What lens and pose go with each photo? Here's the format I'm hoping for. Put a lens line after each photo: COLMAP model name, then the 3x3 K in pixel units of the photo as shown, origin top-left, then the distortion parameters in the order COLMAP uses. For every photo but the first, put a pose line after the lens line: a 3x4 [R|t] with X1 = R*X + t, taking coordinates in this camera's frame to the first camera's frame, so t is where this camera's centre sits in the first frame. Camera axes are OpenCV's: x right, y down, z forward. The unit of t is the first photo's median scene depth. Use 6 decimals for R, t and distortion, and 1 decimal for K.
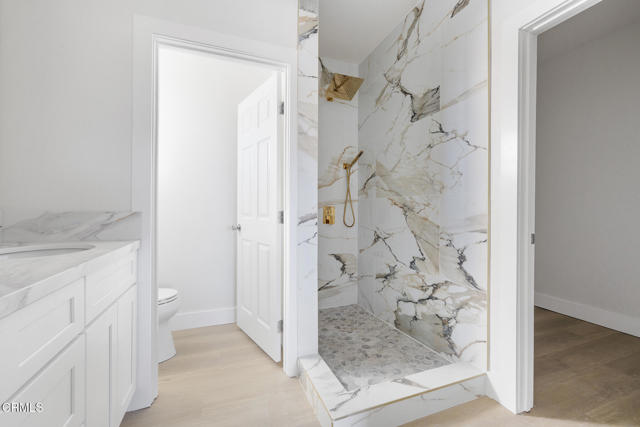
lens RADIAL K [[270.8, 0, 316.9], [0, 270.8, 212.4], [0, 0, 1]] dist [-0.001399, -0.000073]
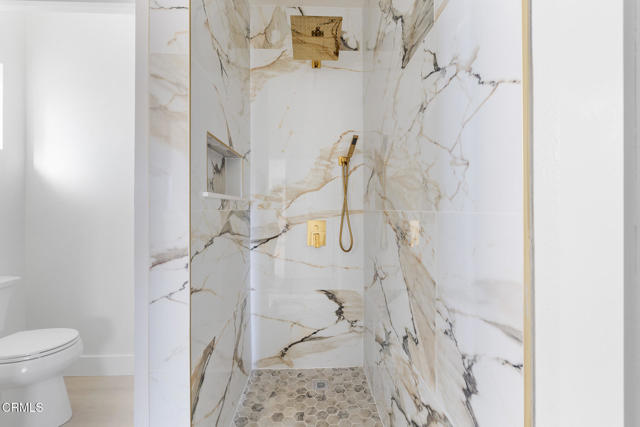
lens RADIAL K [[277.5, 0, 318.8], [0, 277.5, 210.4], [0, 0, 1]] dist [0.001324, -0.000099]
pose [[0.947805, -0.003637, -0.318829, 0.397593], [0.001430, 0.999973, -0.007156, -0.062069], [0.318846, 0.006326, 0.947785, 0.481221]]
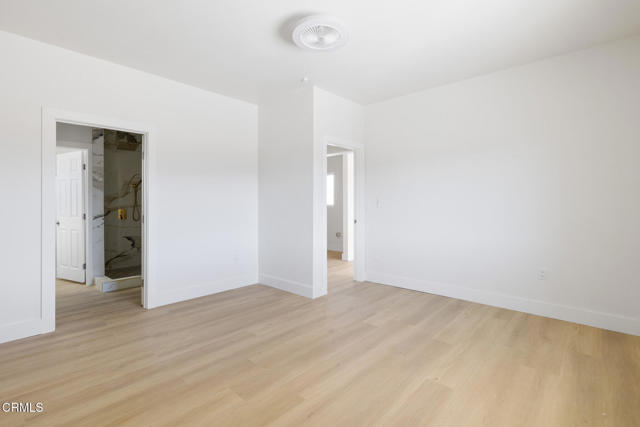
lens RADIAL K [[303.3, 0, 320.7], [0, 303.3, 209.9], [0, 0, 1]] dist [-0.000957, -0.000399]
pose [[0.888343, -0.004756, 0.459156, 0.404798], [-0.001710, 0.999905, 0.013665, -0.065759], [-0.459177, -0.012924, 0.888251, -1.888098]]
